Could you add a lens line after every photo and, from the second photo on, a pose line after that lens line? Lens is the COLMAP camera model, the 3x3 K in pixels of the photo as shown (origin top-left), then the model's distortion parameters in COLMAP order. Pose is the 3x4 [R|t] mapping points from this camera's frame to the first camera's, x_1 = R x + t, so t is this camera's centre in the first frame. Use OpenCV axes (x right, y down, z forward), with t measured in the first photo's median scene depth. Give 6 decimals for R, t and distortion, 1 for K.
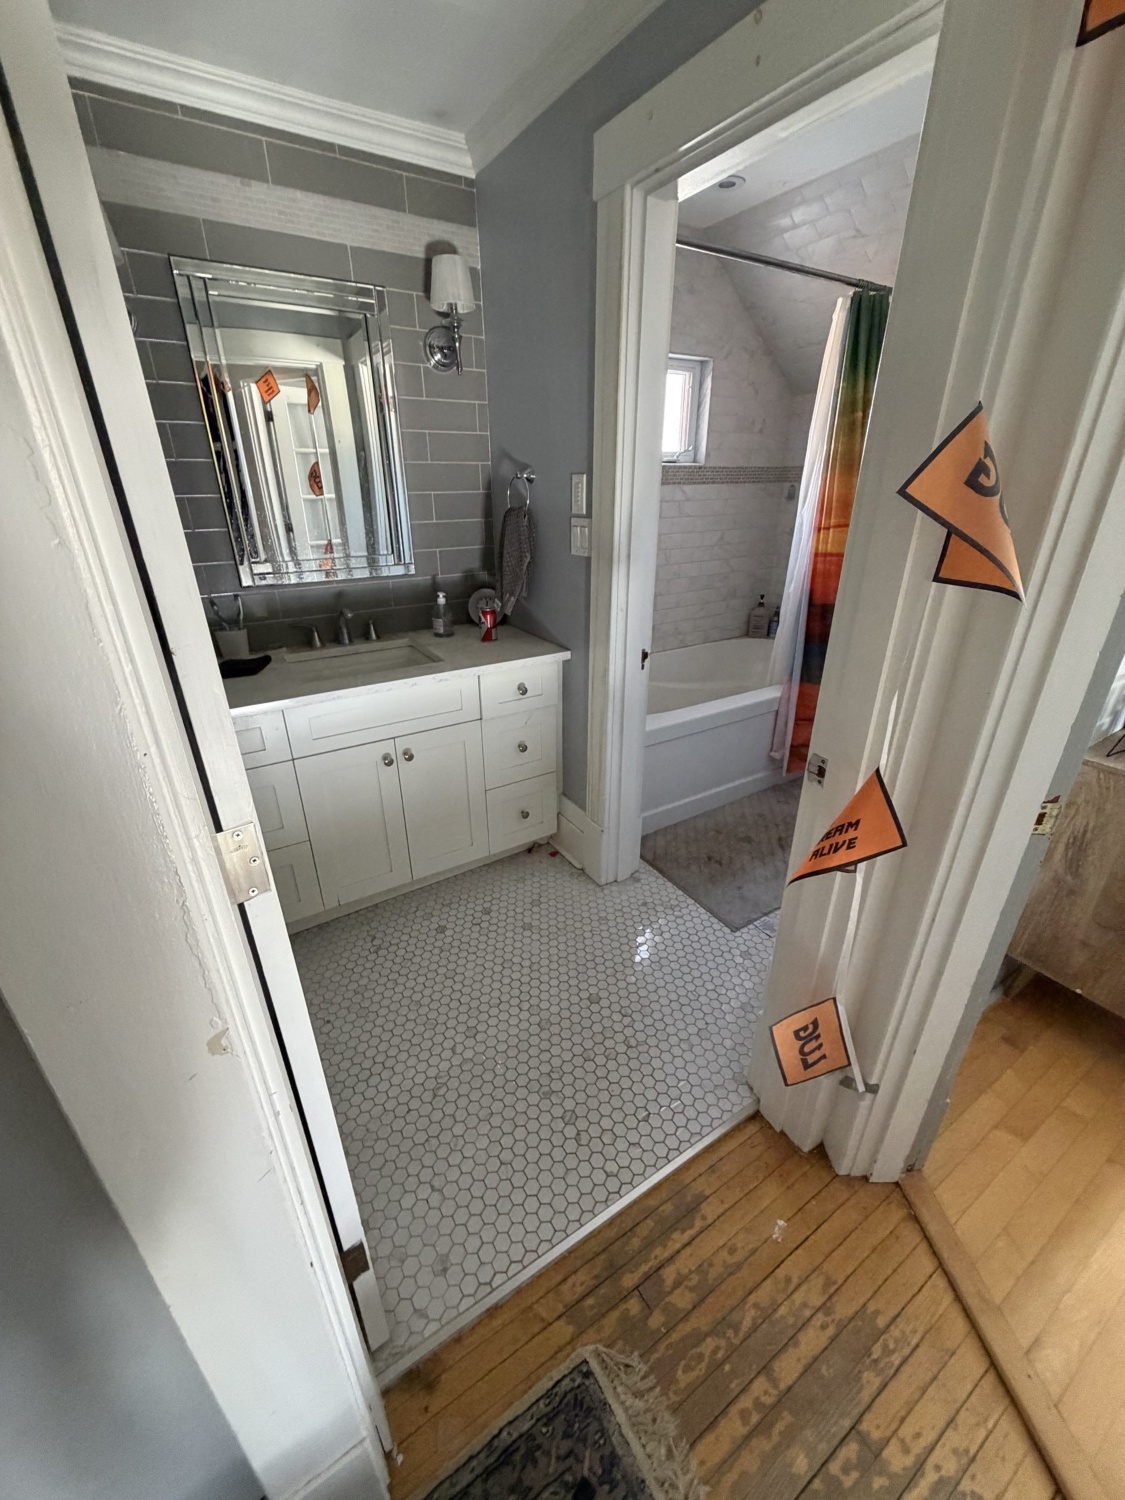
lens RADIAL K [[597.2, 0, 557.6], [0, 597.2, 750.7], [0, 0, 1]] dist [0.000798, -0.000077]
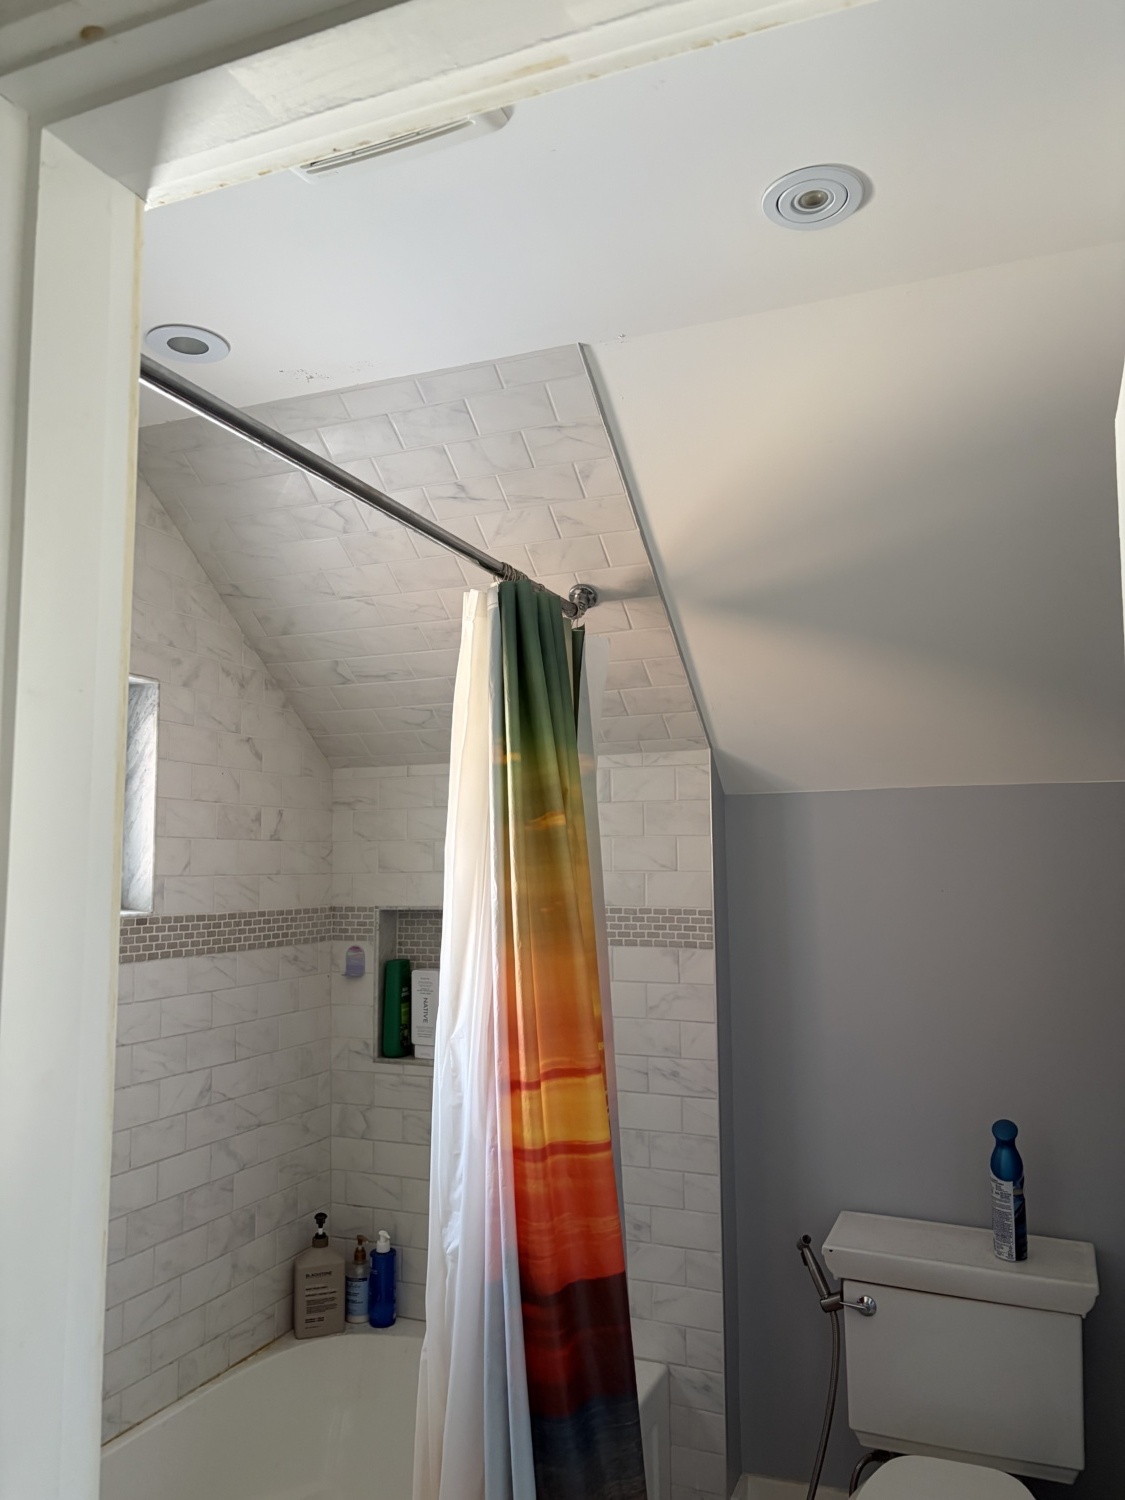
lens RADIAL K [[1138.7, 0, 563.0], [0, 1138.7, 757.7], [0, 0, 1]] dist [0.033868, 0.001046]
pose [[0.808223, 0.055397, 0.586265, 0.024974], [0.250827, 0.868353, -0.427841, -0.197709], [-0.532786, 0.492842, 0.687928, 0.325160]]
